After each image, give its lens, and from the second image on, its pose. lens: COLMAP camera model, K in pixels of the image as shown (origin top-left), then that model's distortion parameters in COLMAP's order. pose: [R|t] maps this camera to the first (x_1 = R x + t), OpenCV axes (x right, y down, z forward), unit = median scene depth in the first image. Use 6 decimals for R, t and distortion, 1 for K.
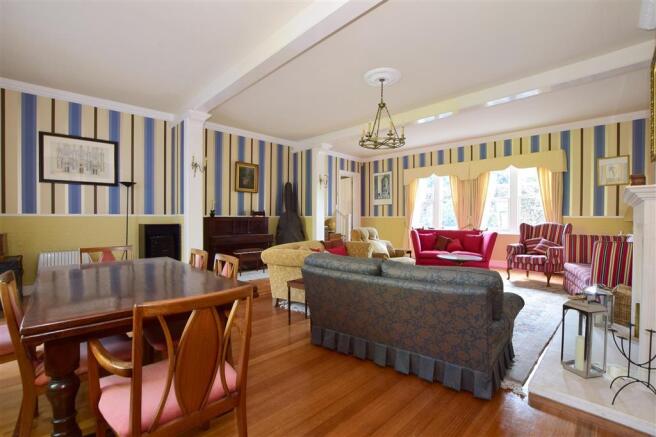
lens RADIAL K [[294.6, 0, 328.0], [0, 294.6, 218.5], [0, 0, 1]] dist [-0.000126, -0.000021]
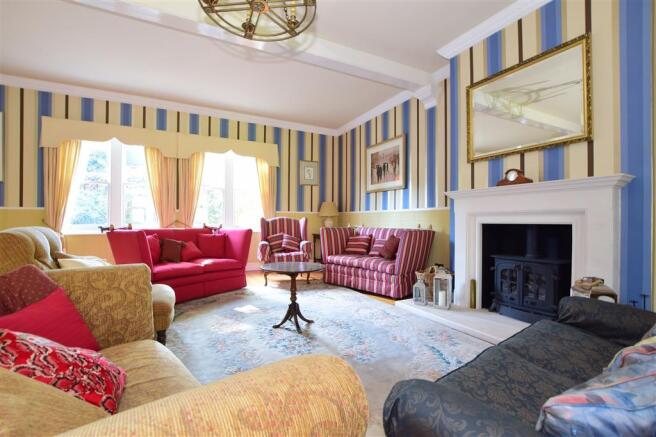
lens RADIAL K [[287.1, 0, 328.0], [0, 287.1, 218.5], [0, 0, 1]] dist [-0.037332, -0.000111]
pose [[0.283910, -0.002590, 0.958847, -0.088014], [-0.003922, 0.999985, 0.003862, 0.013743], [-0.958843, -0.004857, 0.283895, 0.520193]]
